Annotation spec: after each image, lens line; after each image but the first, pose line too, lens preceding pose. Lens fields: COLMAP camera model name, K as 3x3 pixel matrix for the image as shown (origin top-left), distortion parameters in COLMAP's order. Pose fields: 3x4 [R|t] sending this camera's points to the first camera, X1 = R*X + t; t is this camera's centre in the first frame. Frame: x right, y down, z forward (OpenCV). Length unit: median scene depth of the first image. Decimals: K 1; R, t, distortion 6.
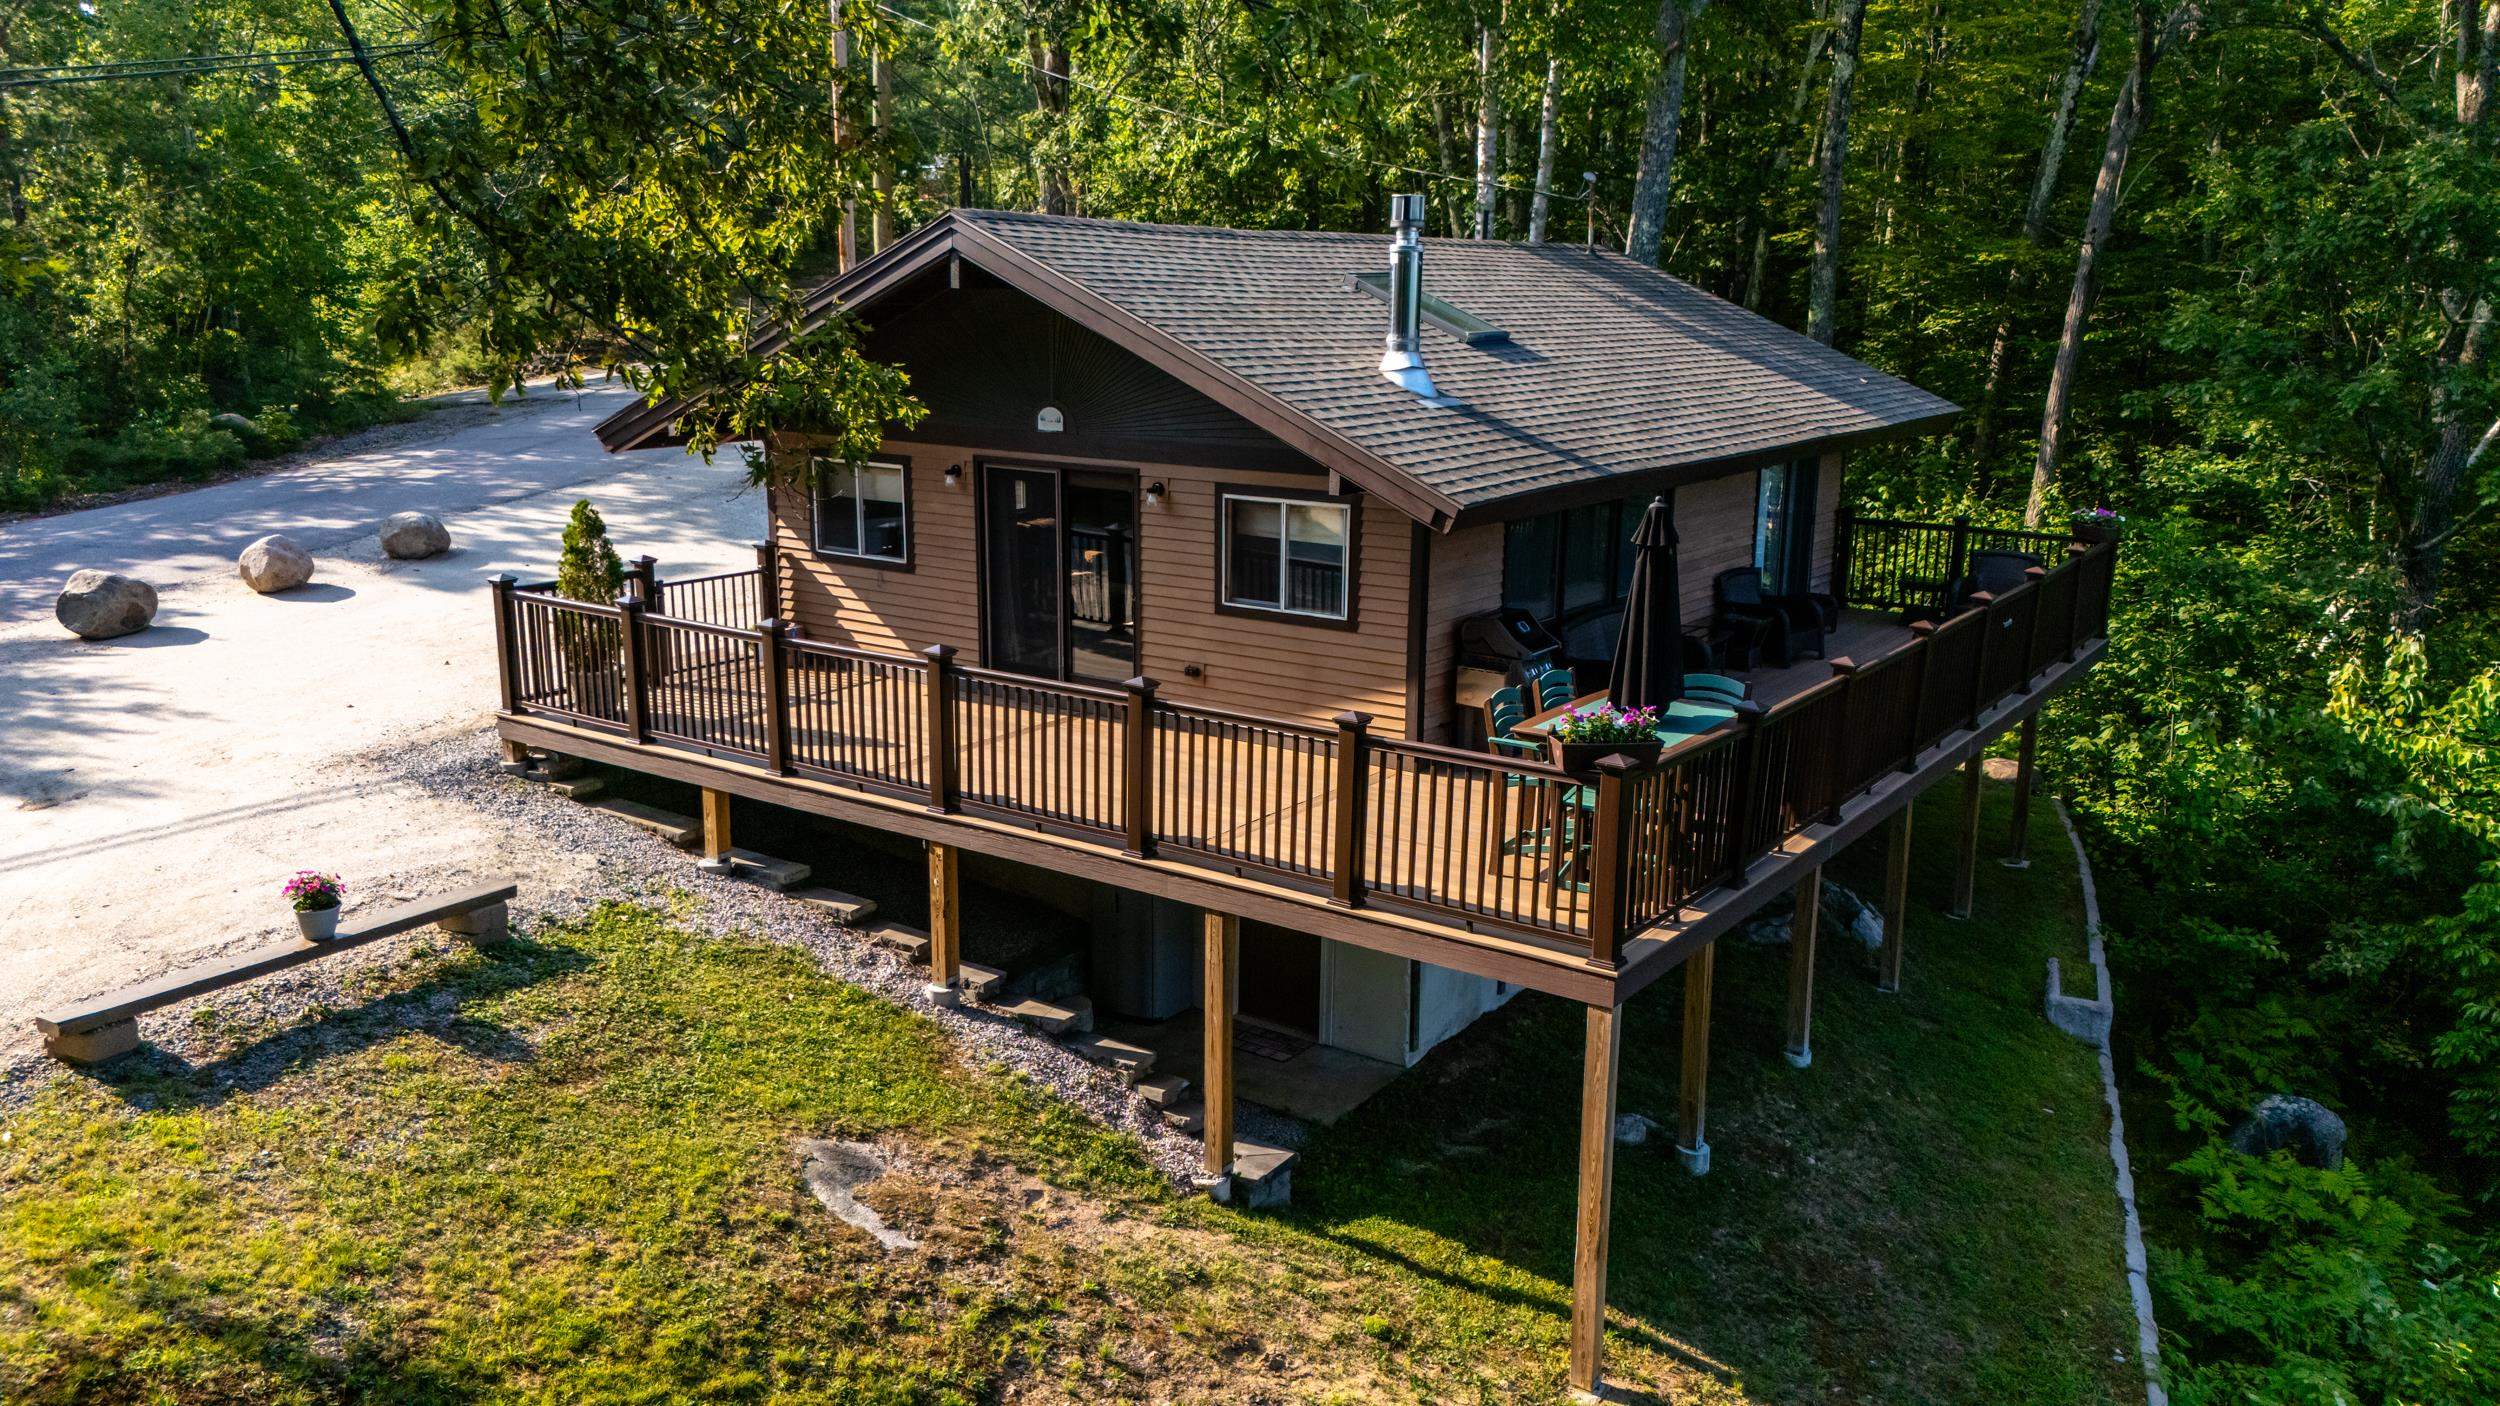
lens RADIAL K [[1850.9, 0, 1245.7], [0, 1850.9, 701.2], [0, 0, 1]] dist [0.072480, -0.062889]
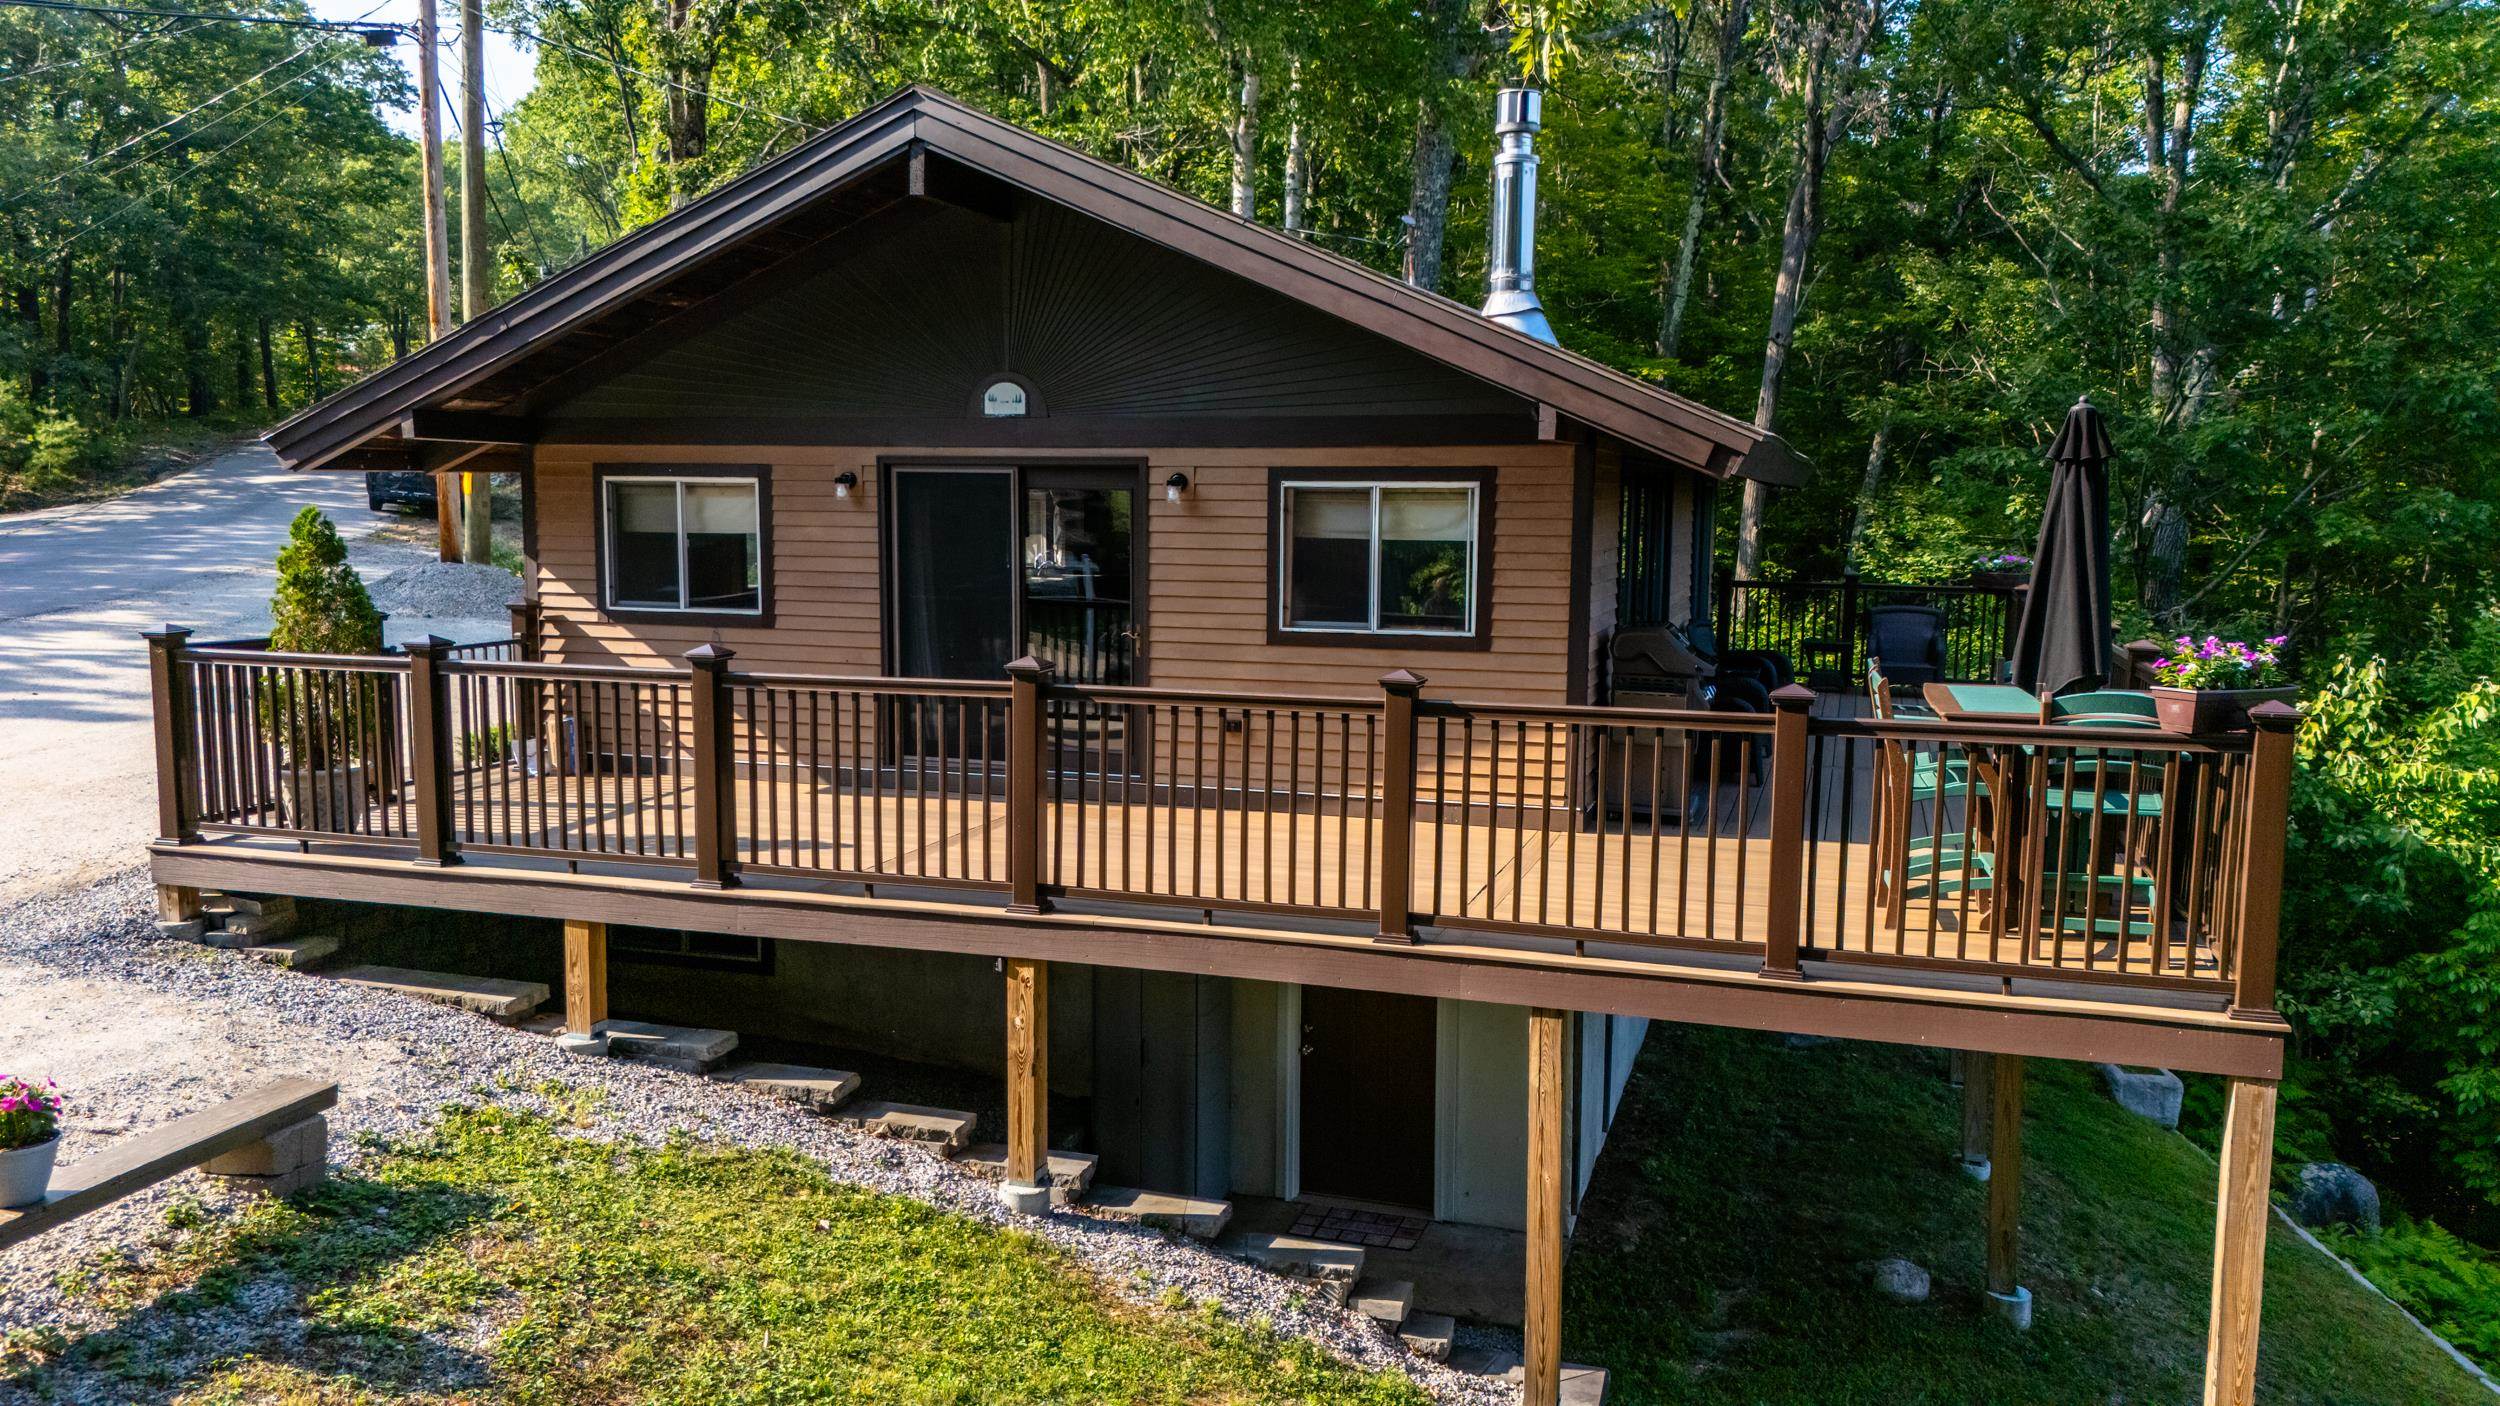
lens RADIAL K [[1850.9, 0, 1241.1], [0, 1850.9, 699.6], [0, 0, 1]] dist [0.072480, -0.062889]
pose [[0.955919, -0.034893, 0.291549, -0.252992], [0.066226, 0.992951, -0.098300, 0.048763], [-0.286064, 0.113275, 0.951492, 0.307226]]
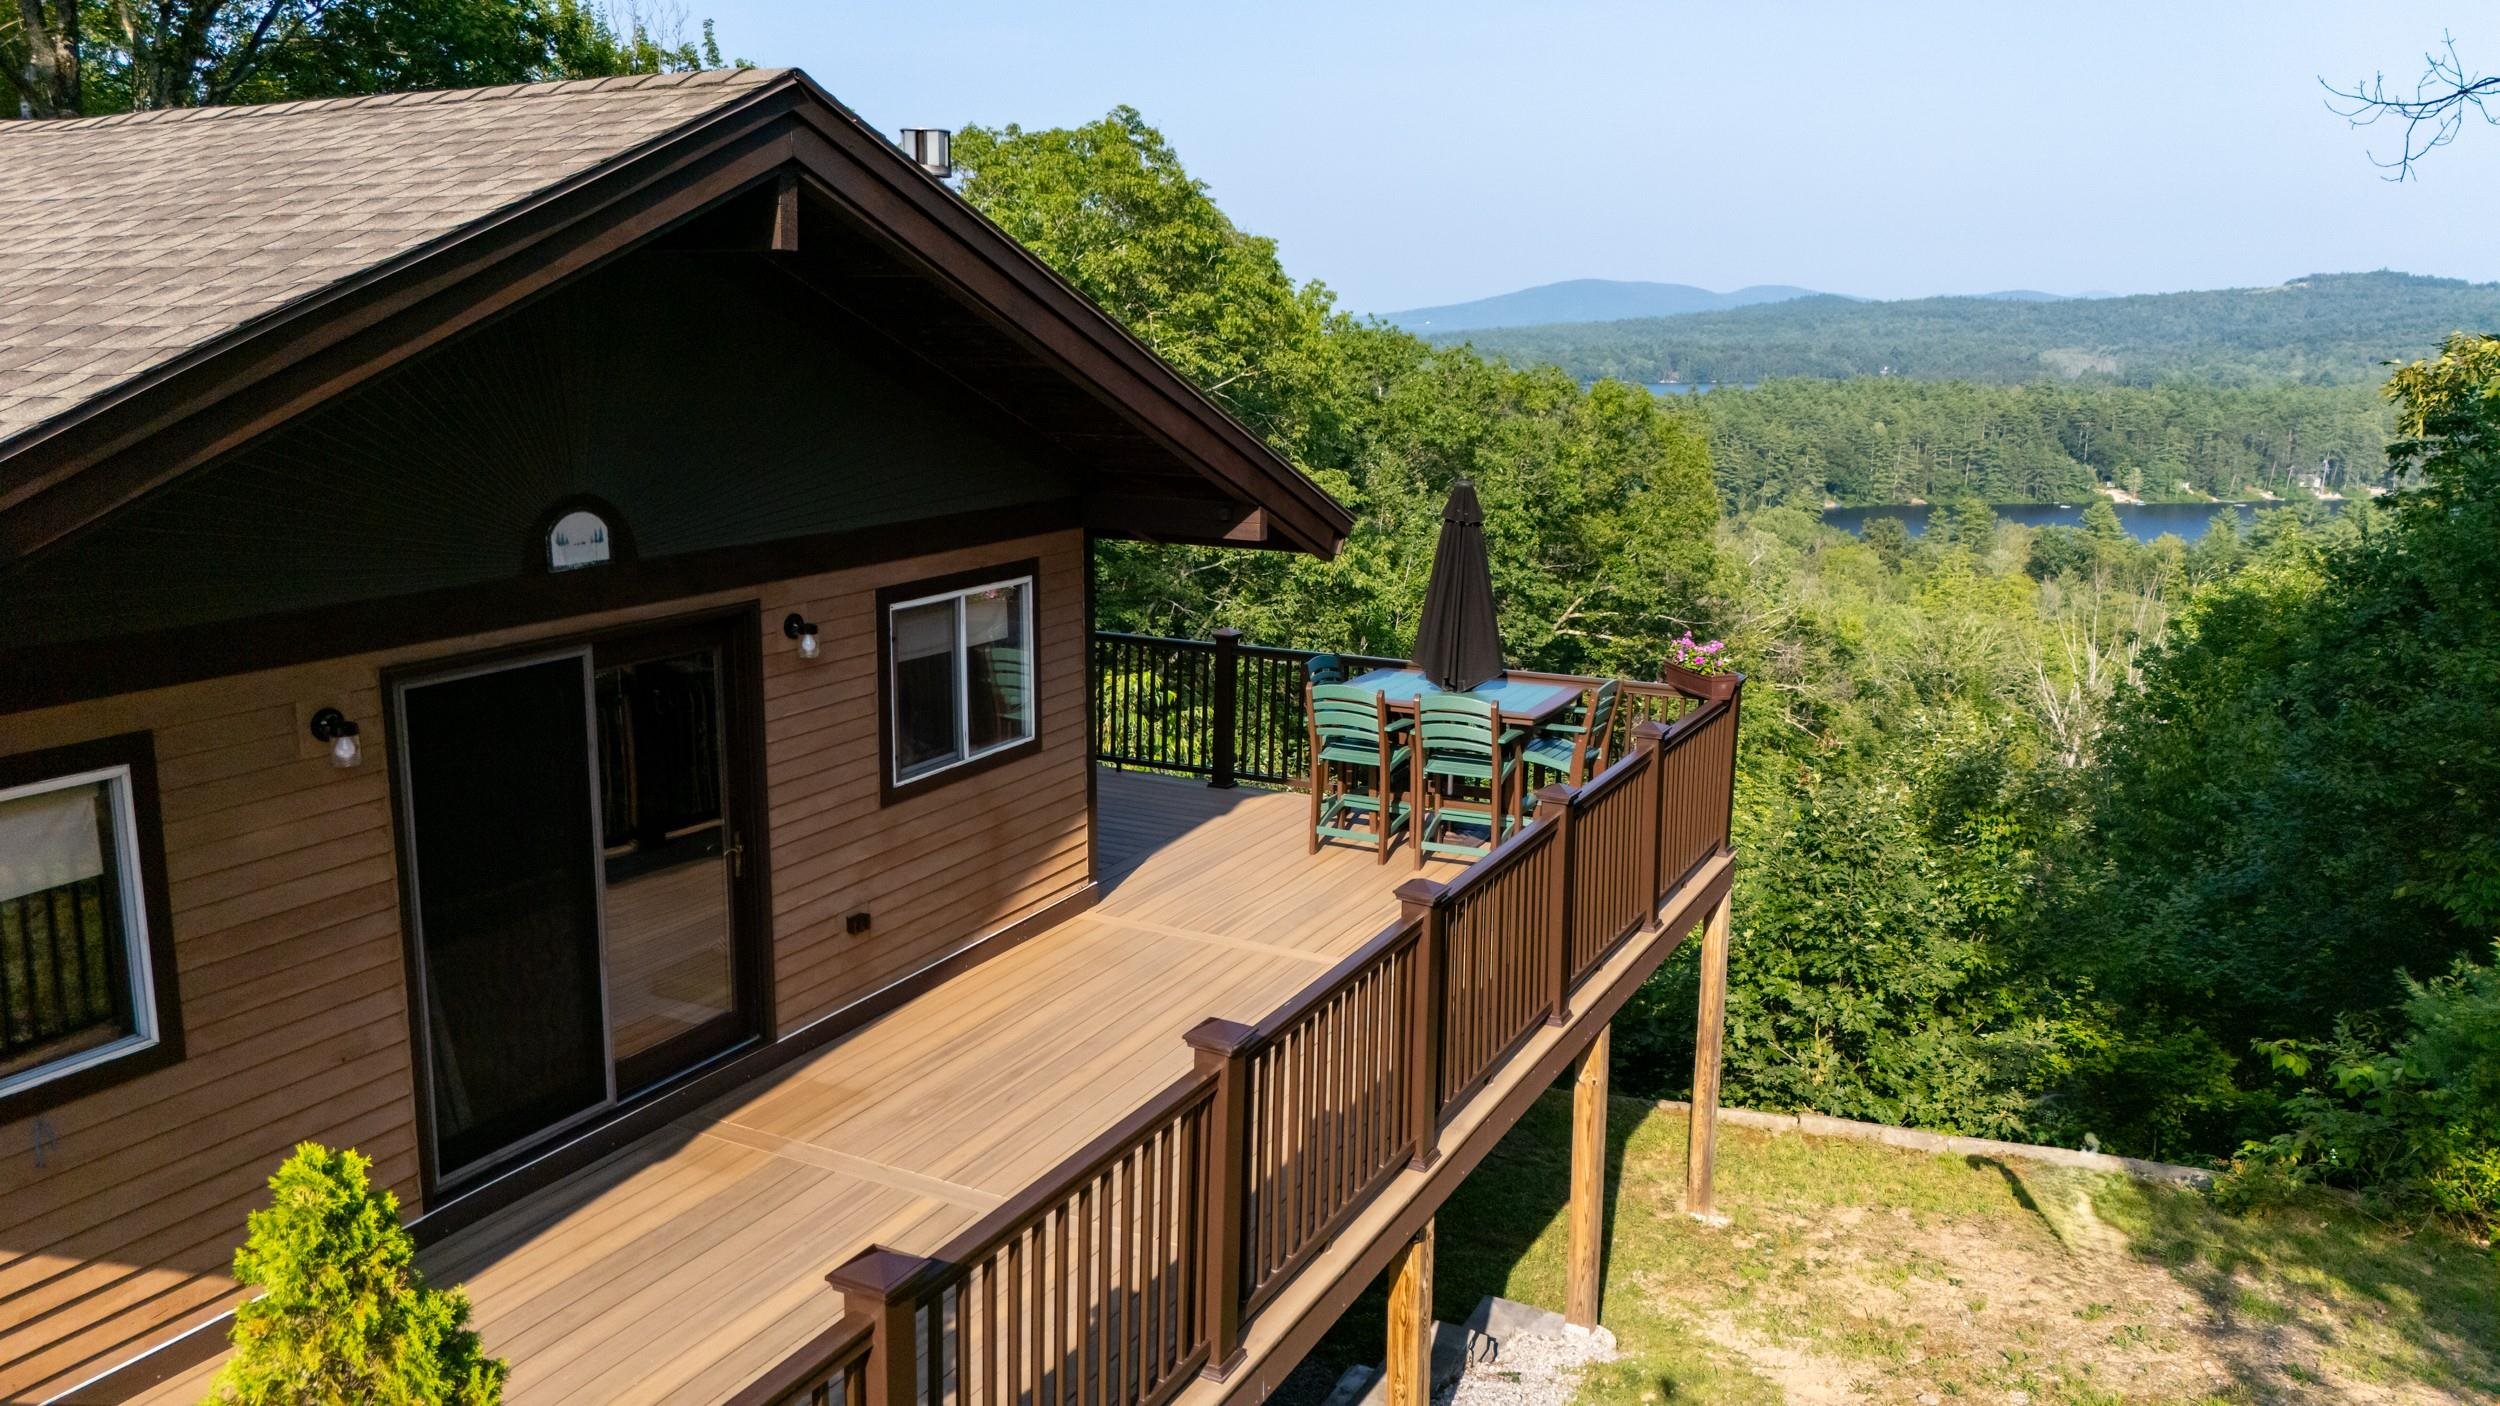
lens RADIAL K [[1850.9, 0, 1247.6], [0, 1850.9, 699.8], [0, 0, 1]] dist [0.072480, -0.062889]
pose [[-0.119213, -0.218709, 0.968481, -0.617477], [0.205246, 0.948939, 0.239560, -0.205219], [-0.971423, 0.227336, -0.068236, 0.950952]]
